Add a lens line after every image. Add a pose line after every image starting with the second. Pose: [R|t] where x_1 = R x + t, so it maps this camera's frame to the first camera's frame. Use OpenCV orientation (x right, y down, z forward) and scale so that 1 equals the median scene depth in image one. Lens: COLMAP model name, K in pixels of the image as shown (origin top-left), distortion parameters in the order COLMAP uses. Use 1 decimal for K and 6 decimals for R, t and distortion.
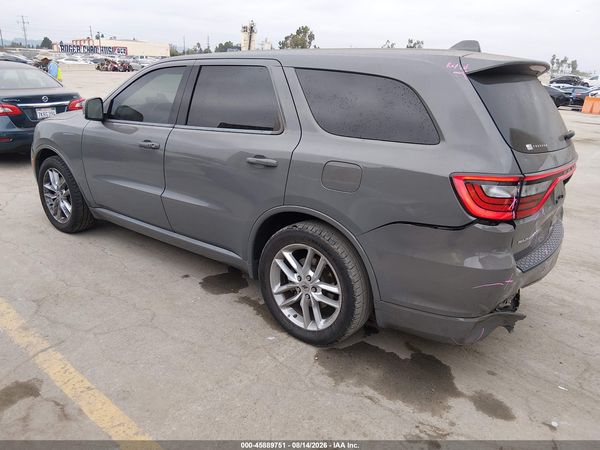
lens RADIAL K [[459.2, 0, 302.5], [0, 459.2, 218.0], [0, 0, 1]] dist [0.052762, -0.096094]
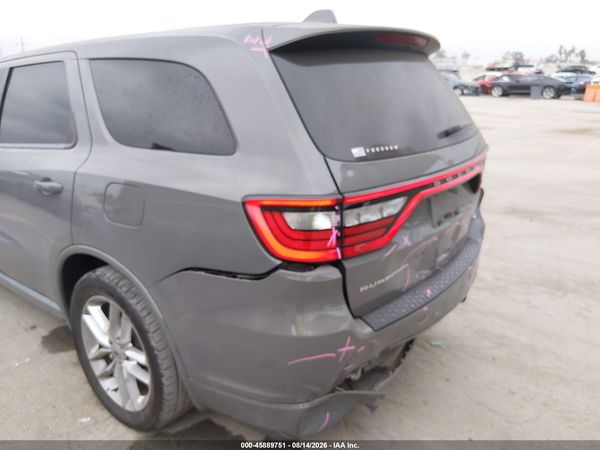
lens RADIAL K [[469.9, 0, 300.5], [0, 469.9, 218.9], [0, 0, 1]] dist [0.071975, -0.147155]
pose [[0.998595, -0.049836, -0.018015, 0.369415], [0.049607, 0.998685, -0.012951, -0.045407], [0.018636, 0.012039, 0.999754, 0.275905]]
